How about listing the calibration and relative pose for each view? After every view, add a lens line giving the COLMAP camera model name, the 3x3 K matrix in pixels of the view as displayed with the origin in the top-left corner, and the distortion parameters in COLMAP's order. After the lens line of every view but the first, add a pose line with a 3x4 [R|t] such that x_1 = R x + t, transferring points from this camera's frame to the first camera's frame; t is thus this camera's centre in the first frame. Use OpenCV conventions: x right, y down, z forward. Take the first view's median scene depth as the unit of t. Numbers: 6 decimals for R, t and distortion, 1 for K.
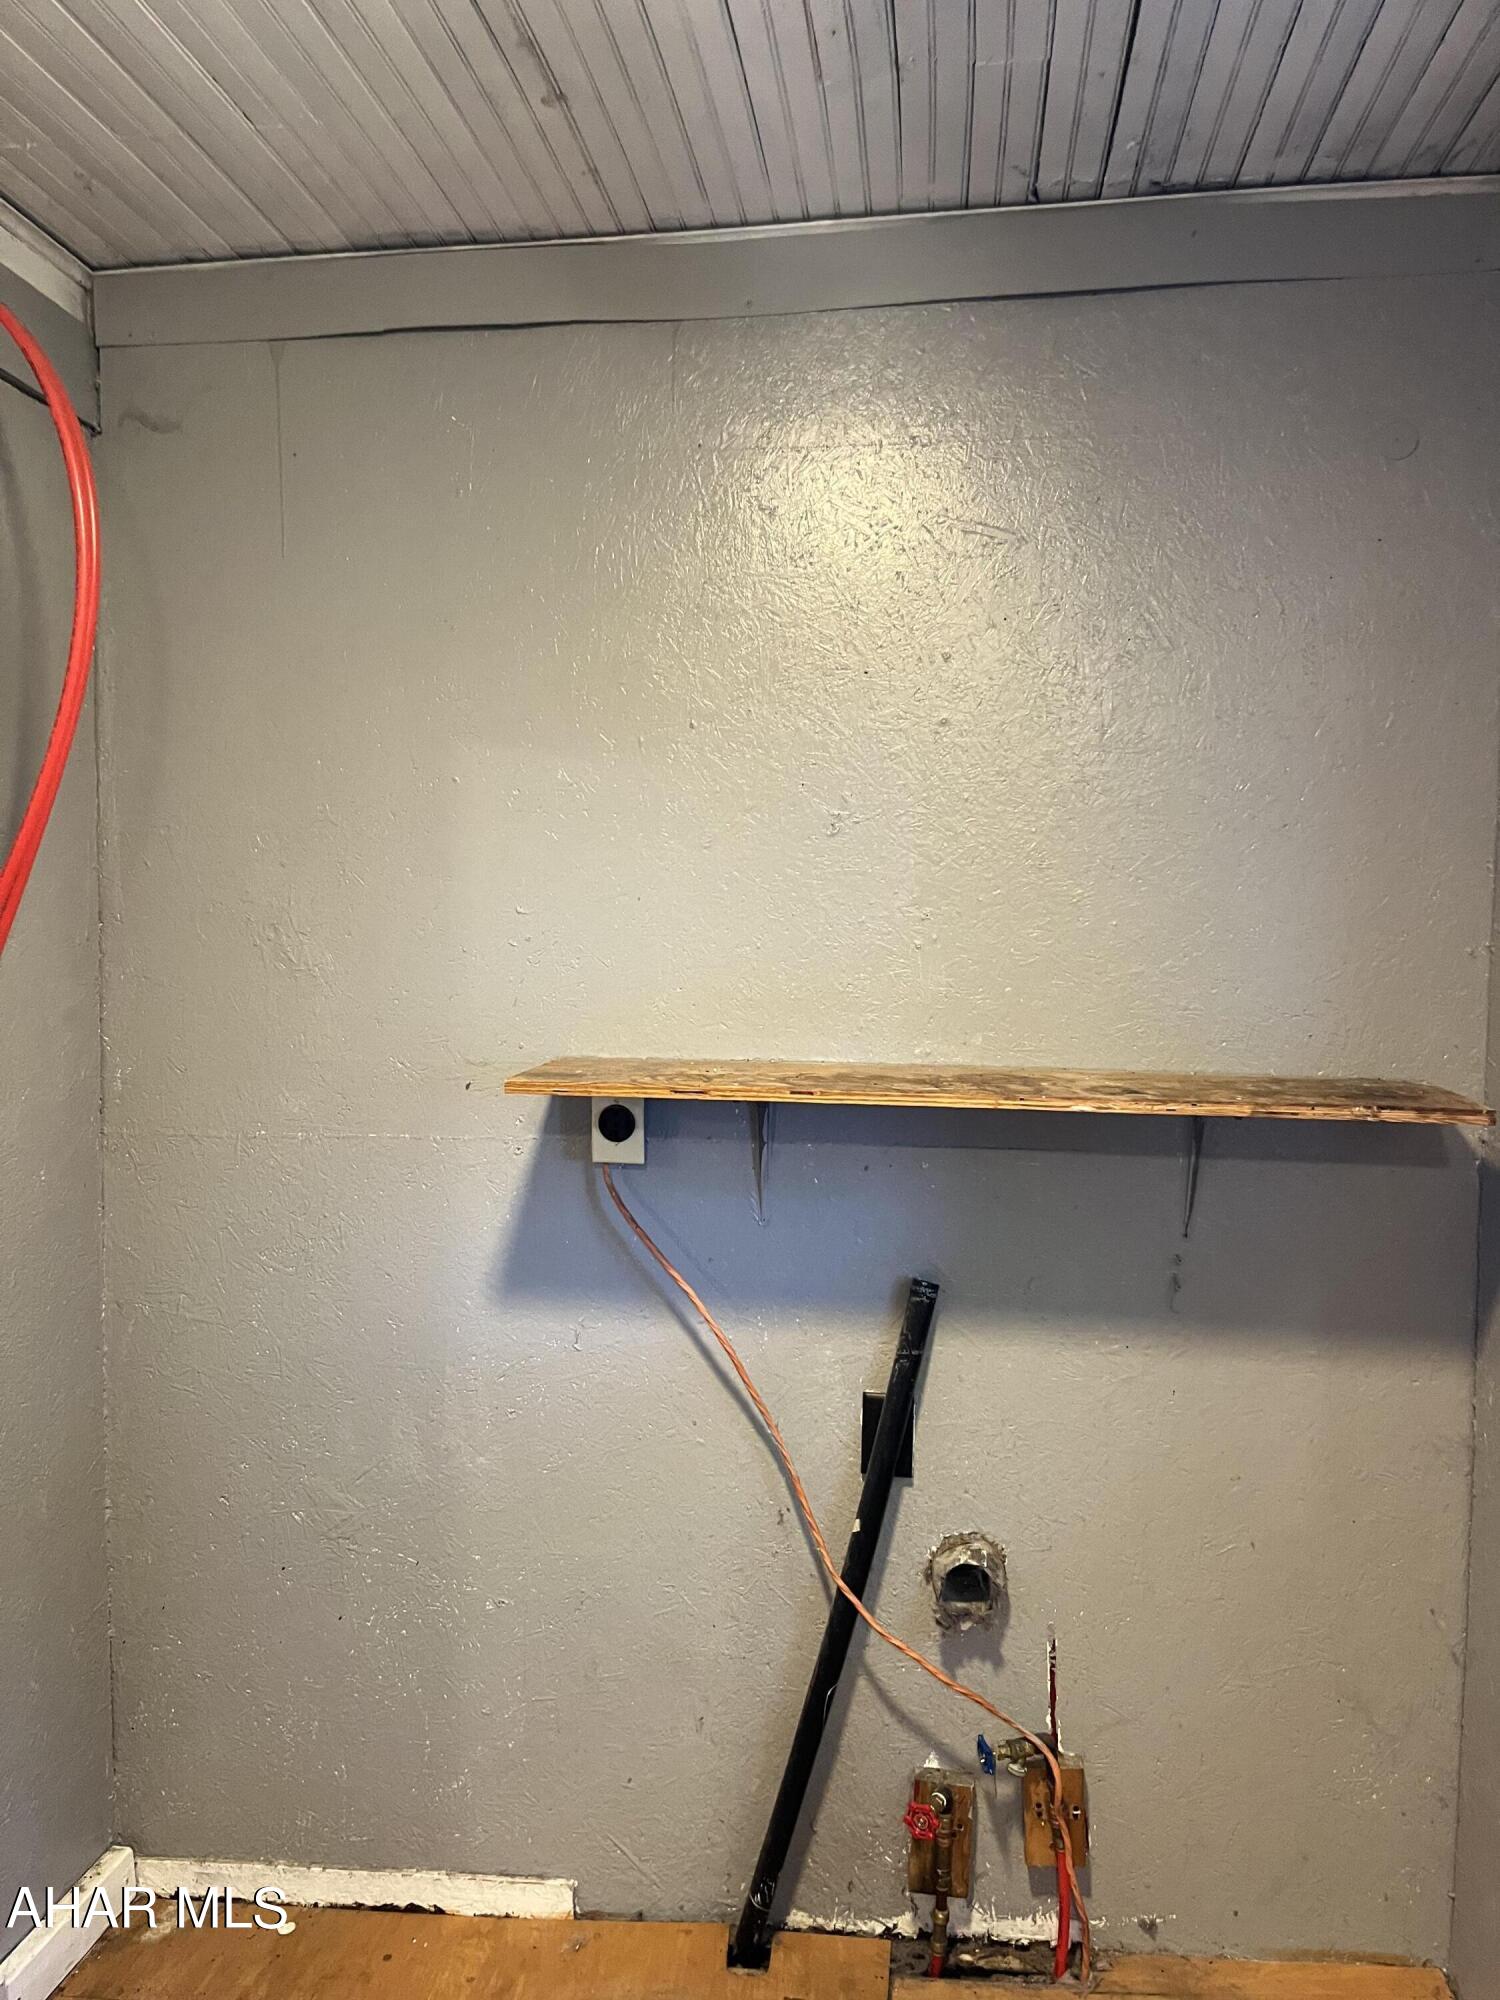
lens RADIAL K [[1522.3, 0, 747.5], [0, 1522.3, 1013.2], [0, 0, 1]] dist [0.073550, -0.108272]
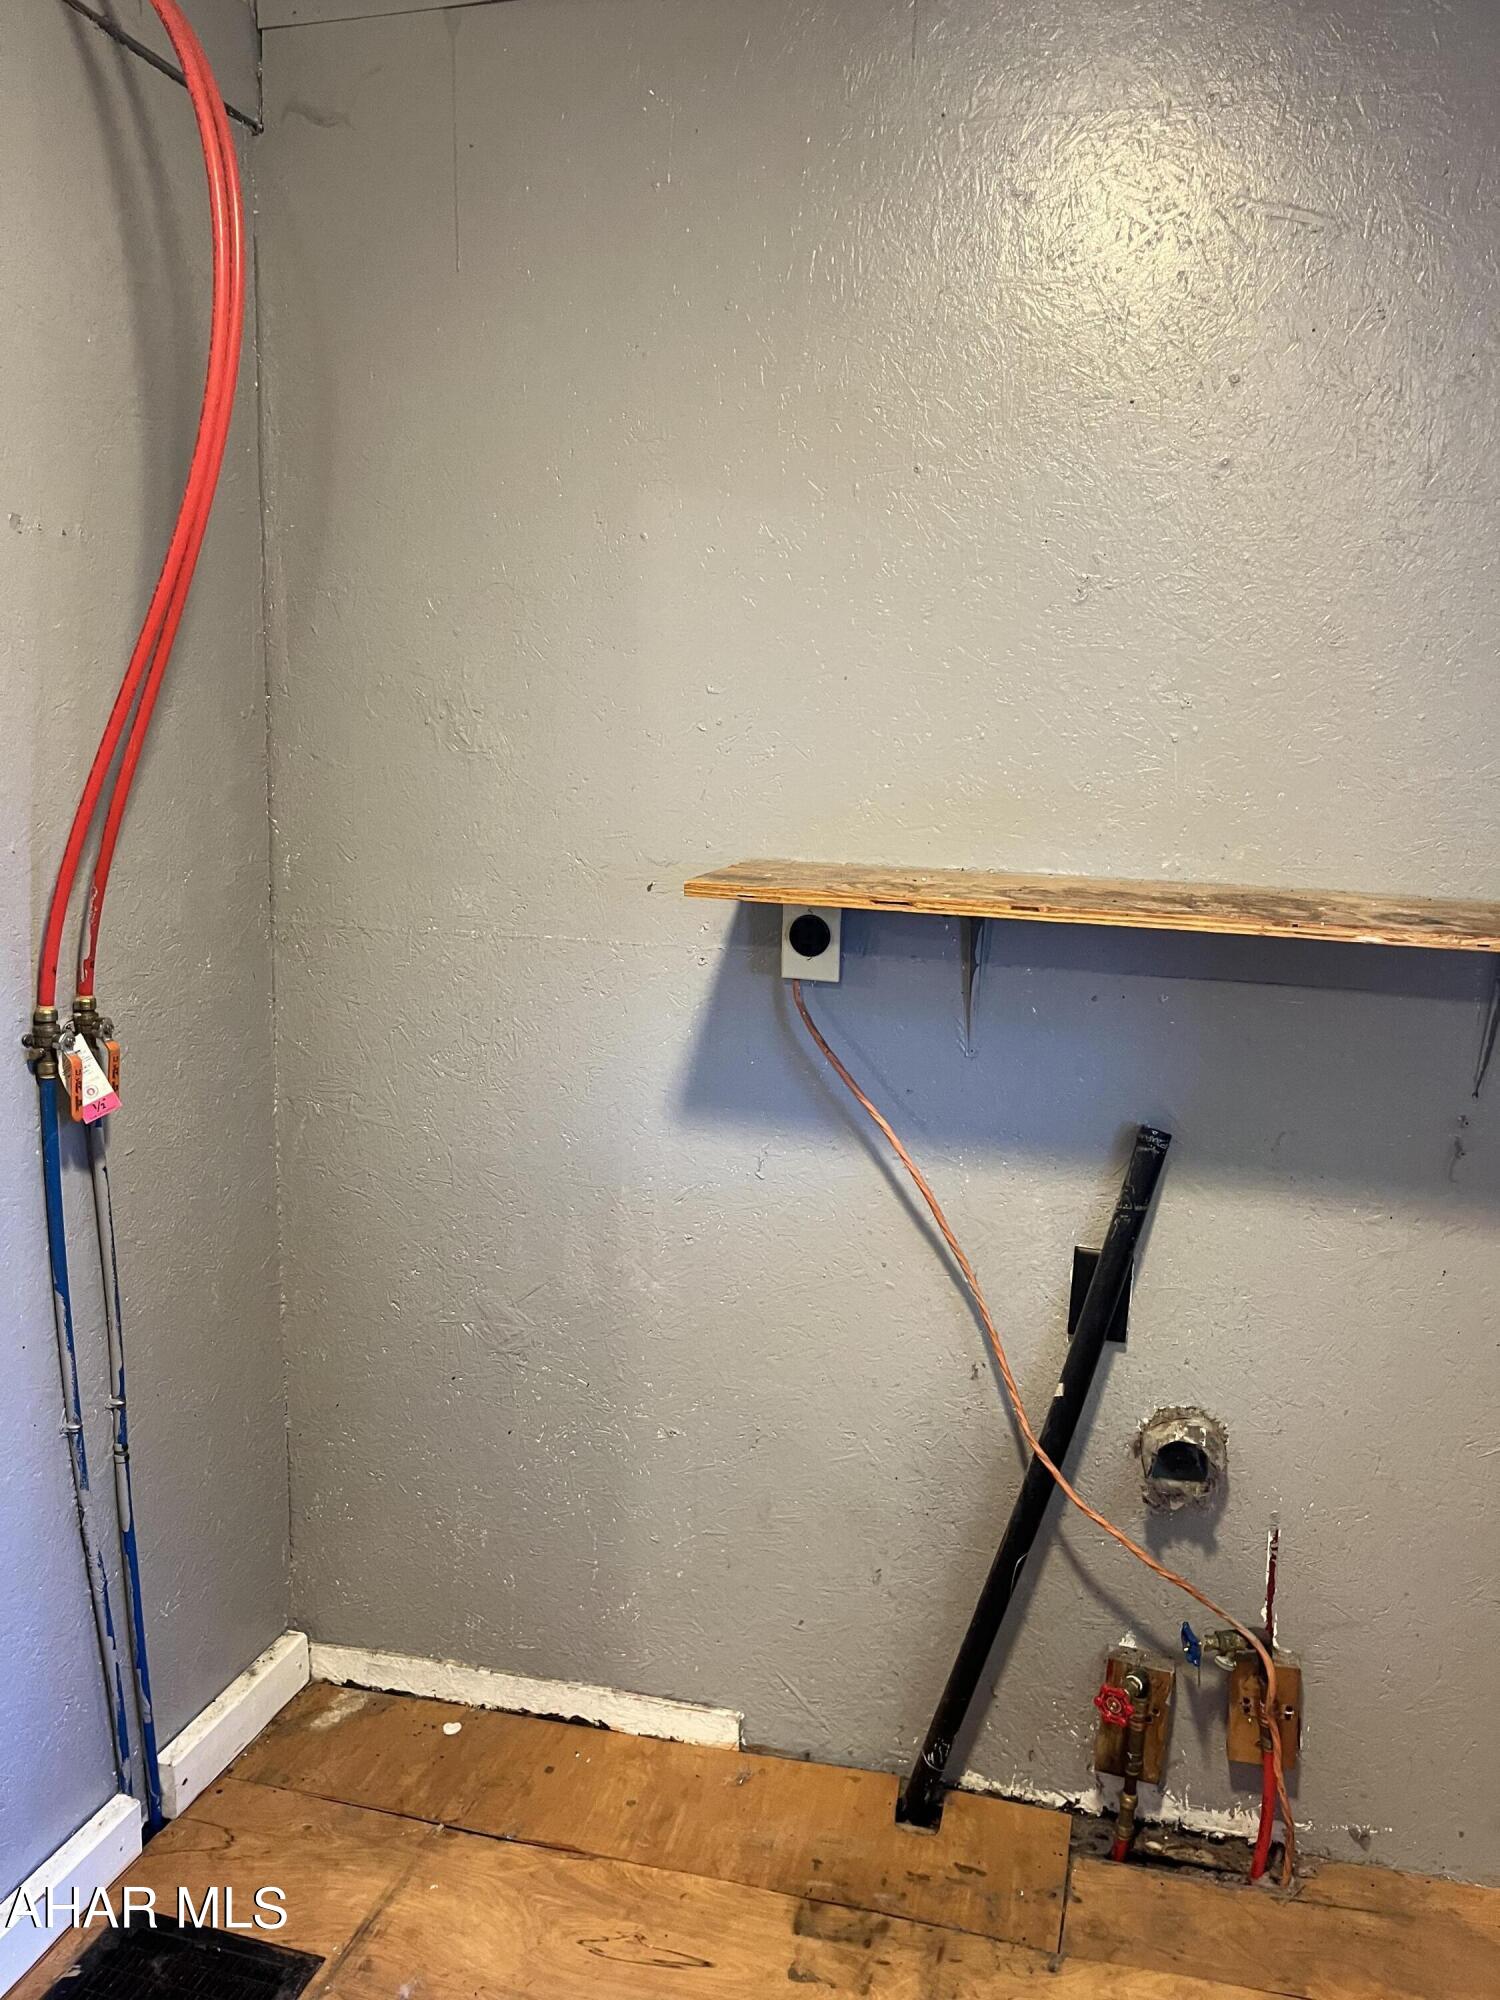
lens RADIAL K [[1522.3, 0, 747.5], [0, 1522.3, 1013.2], [0, 0, 1]] dist [0.073550, -0.108272]
pose [[0.990038, 0.048612, -0.132144, -0.002204], [-0.032231, 0.991835, 0.123390, 0.008633], [0.137063, -0.117902, 0.983521, 0.112196]]
